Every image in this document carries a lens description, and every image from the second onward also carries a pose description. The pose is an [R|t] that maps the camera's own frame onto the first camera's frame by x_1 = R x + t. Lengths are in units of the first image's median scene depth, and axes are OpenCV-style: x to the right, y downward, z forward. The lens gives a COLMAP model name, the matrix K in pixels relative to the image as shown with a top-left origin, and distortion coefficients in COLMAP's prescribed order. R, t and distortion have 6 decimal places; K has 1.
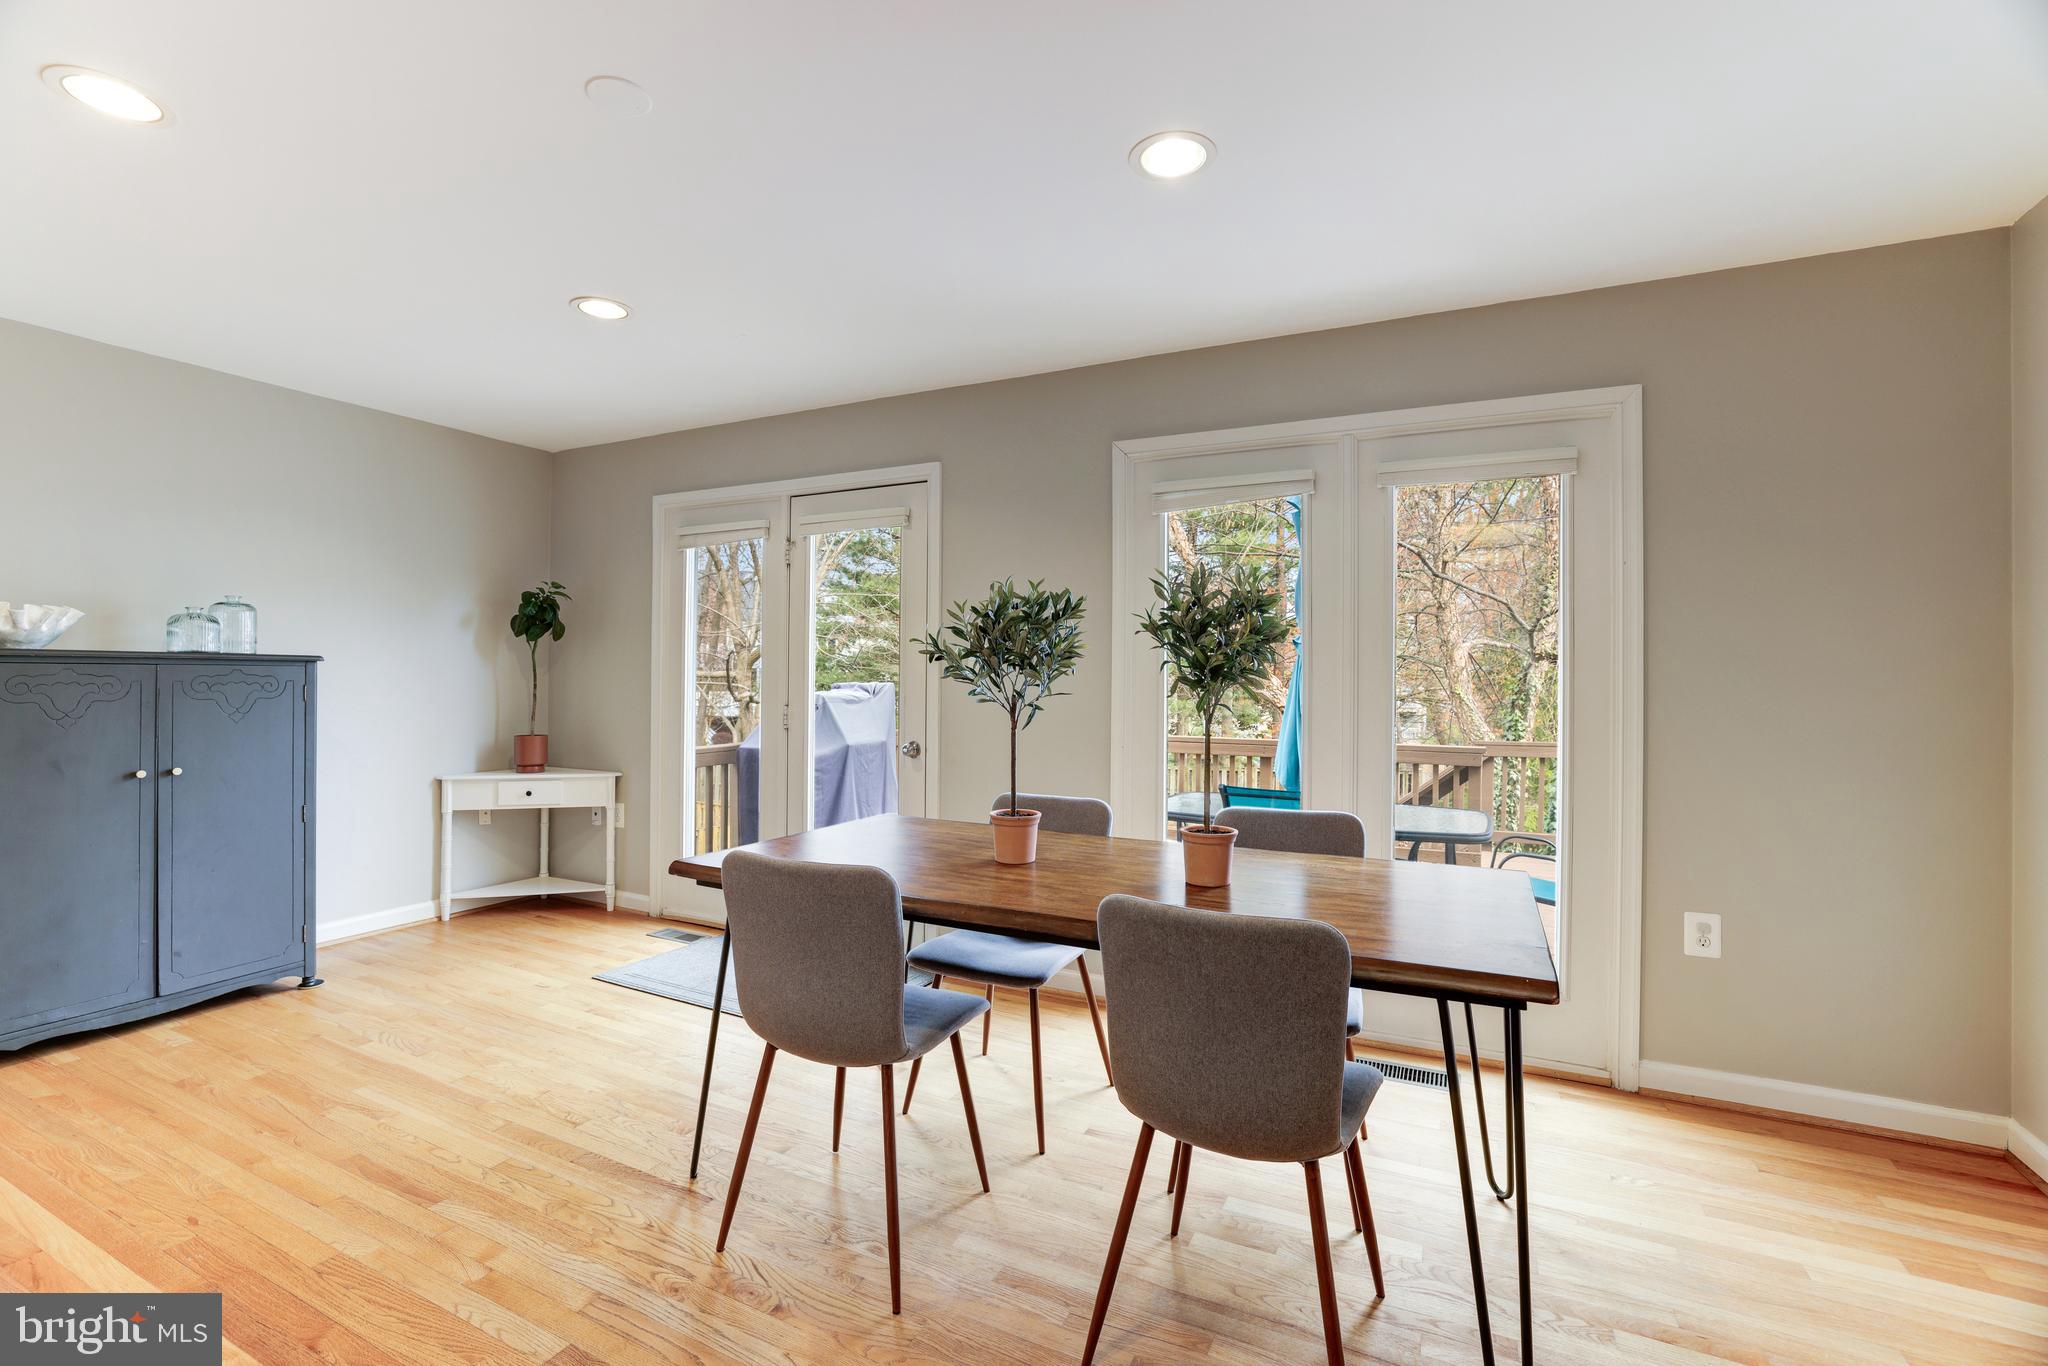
lens RADIAL K [[894.9, 0, 1021.5], [0, 894.9, 670.3], [0, 0, 1]] dist [-0.047139, 0.016996]
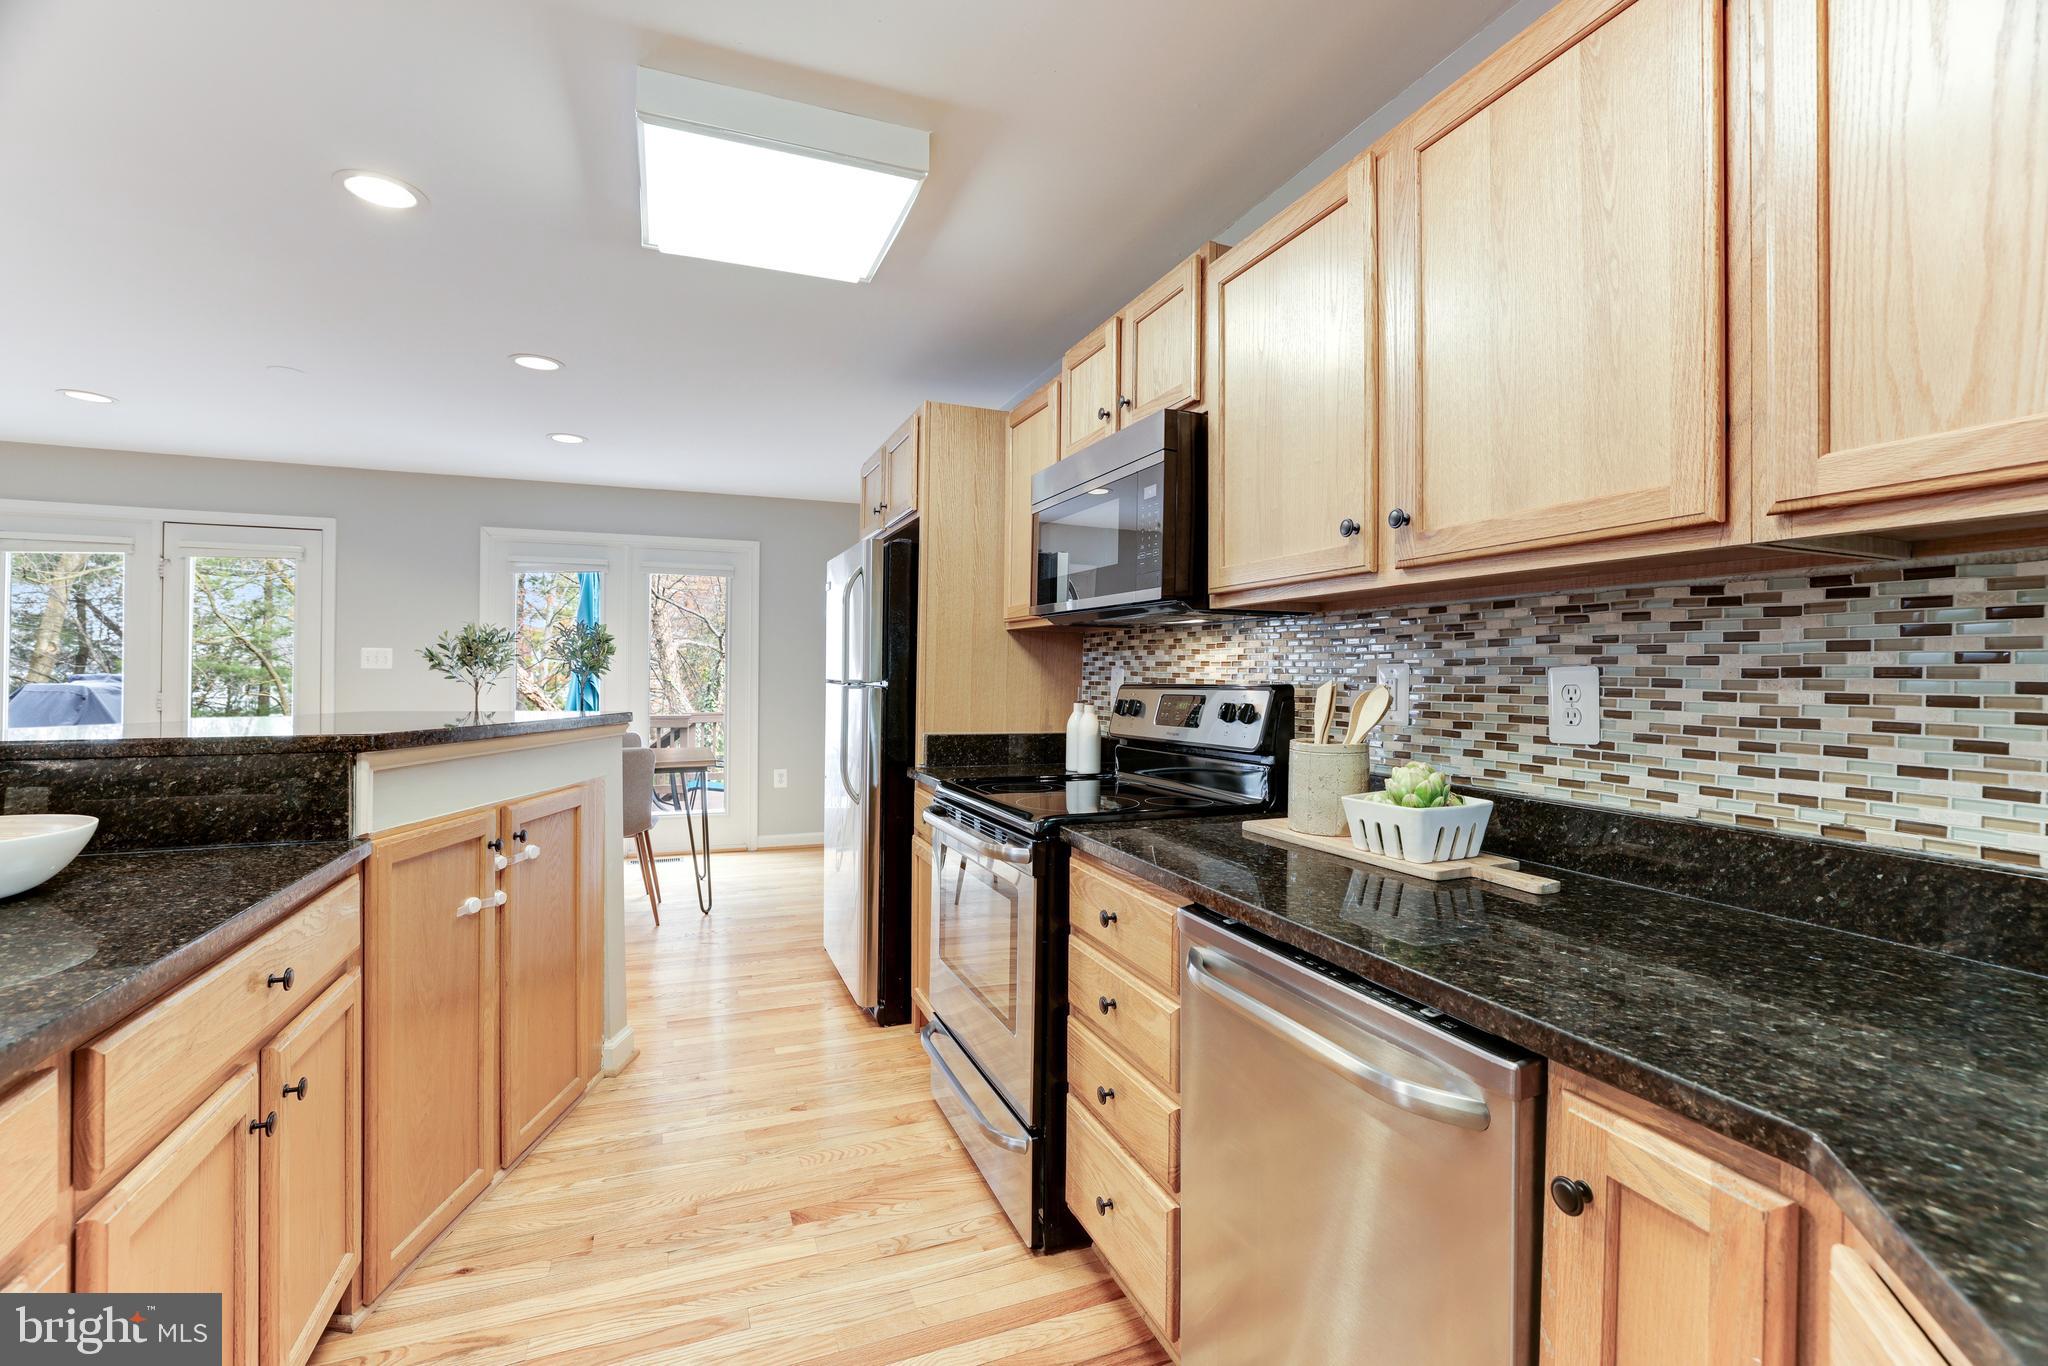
lens RADIAL K [[894.9, 0, 1021.5], [0, 894.9, 670.3], [0, 0, 1]] dist [-0.047139, 0.016996]
pose [[0.665433, -0.000453, 0.746457, -0.418453], [-0.006959, 0.999953, 0.006811, -0.007861], [-0.746425, -0.009726, 0.665399, -0.776348]]
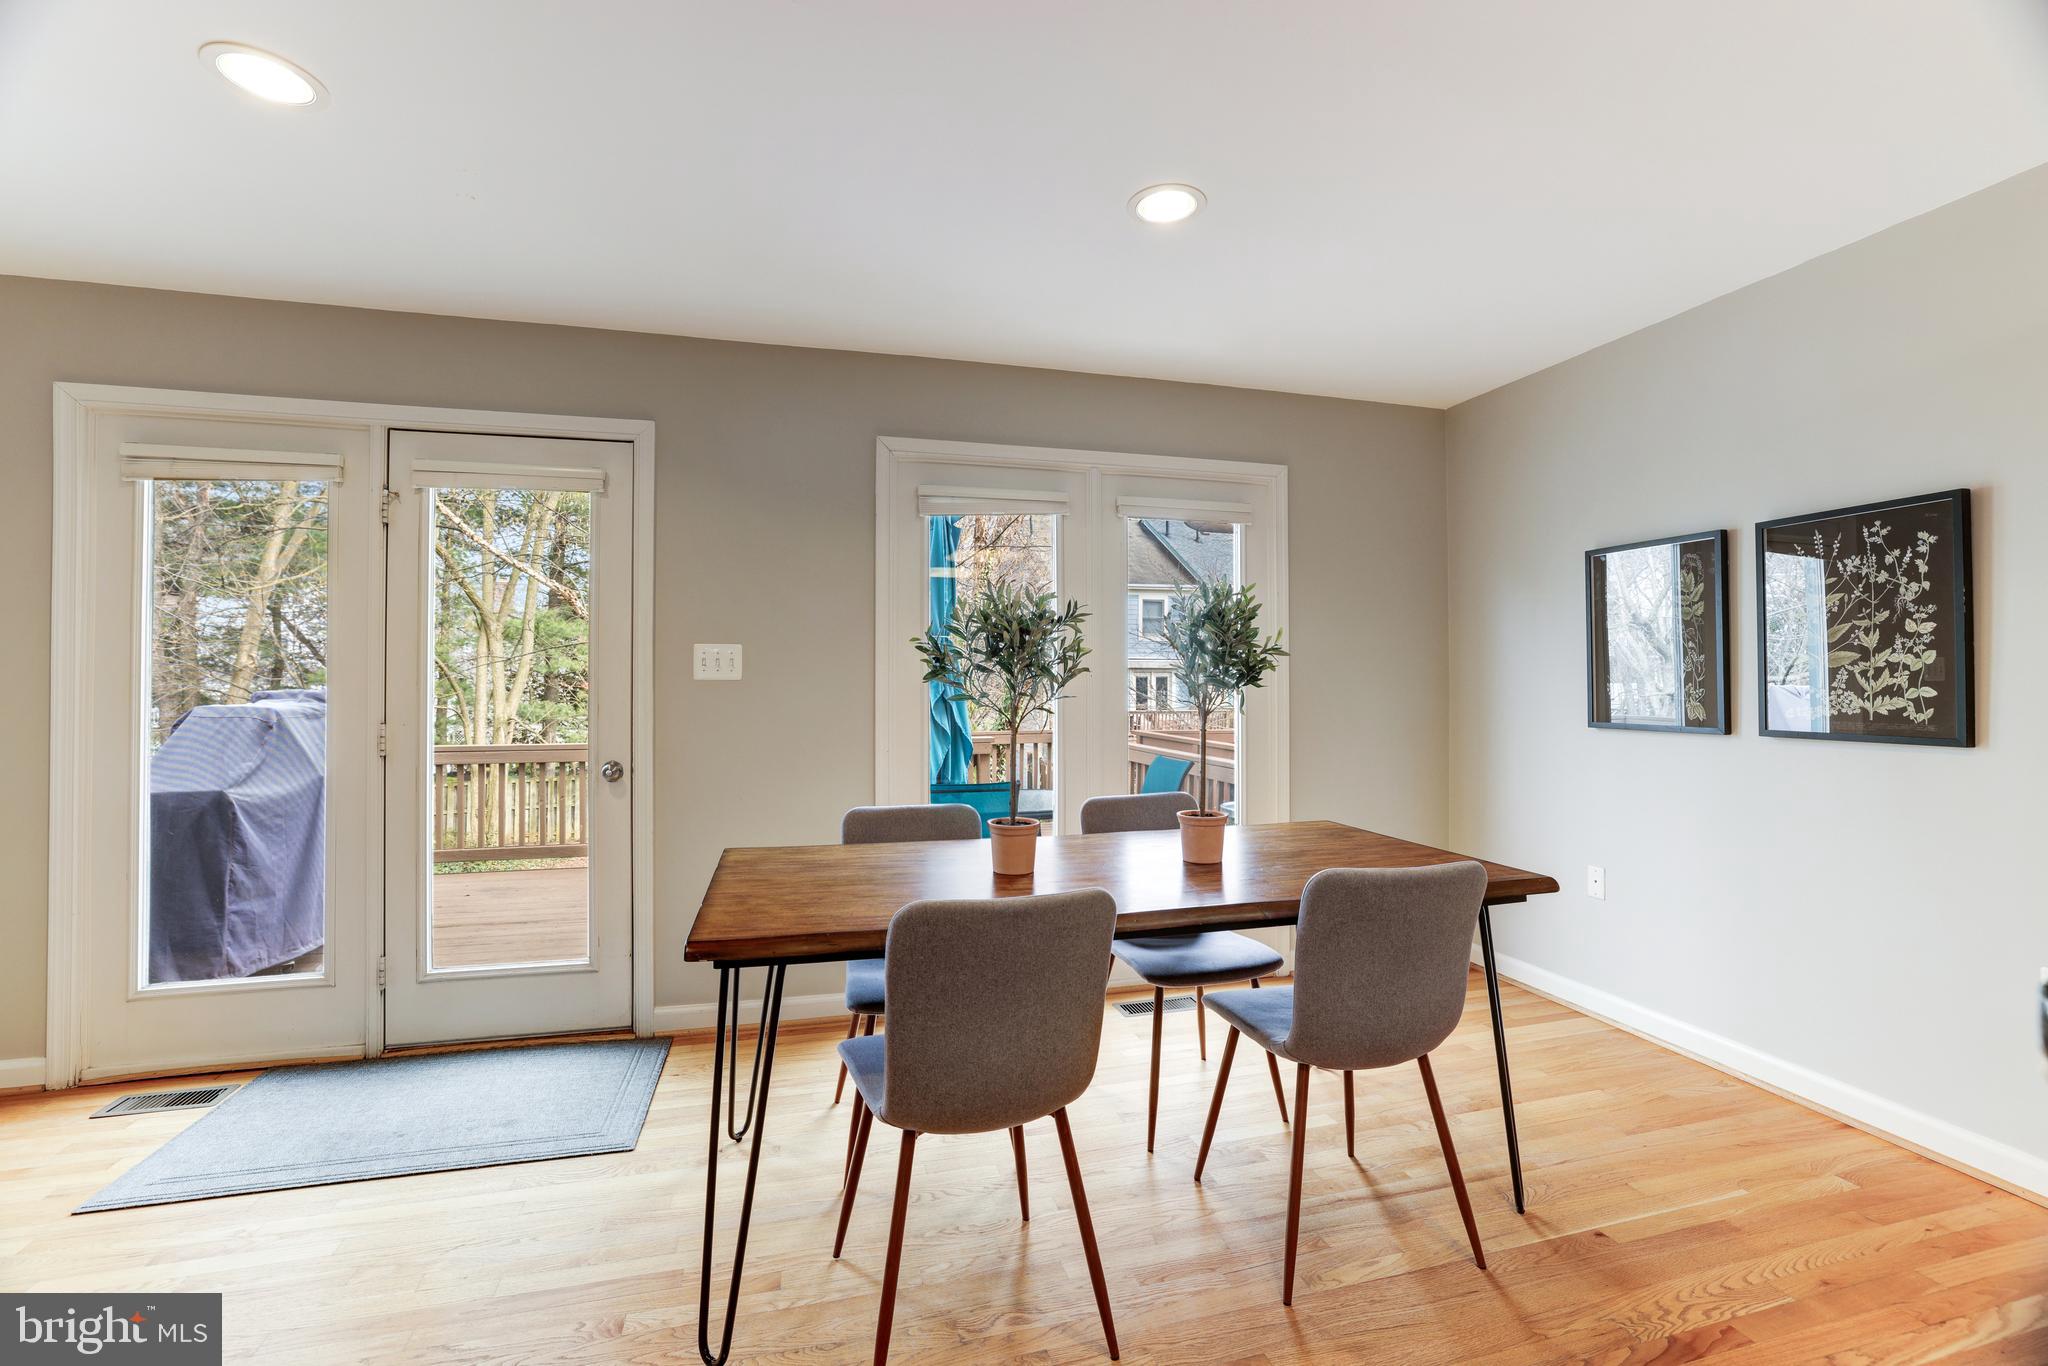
lens RADIAL K [[877.8, 0, 1019.5], [0, 877.8, 670.5], [0, 0, 1]] dist [-0.052842, 0.018117]
pose [[0.744108, -0.003193, 0.668052, -0.389271], [0.003196, 0.999994, 0.001220, -0.002417], [-0.668052, 0.001227, 0.744114, 0.180043]]
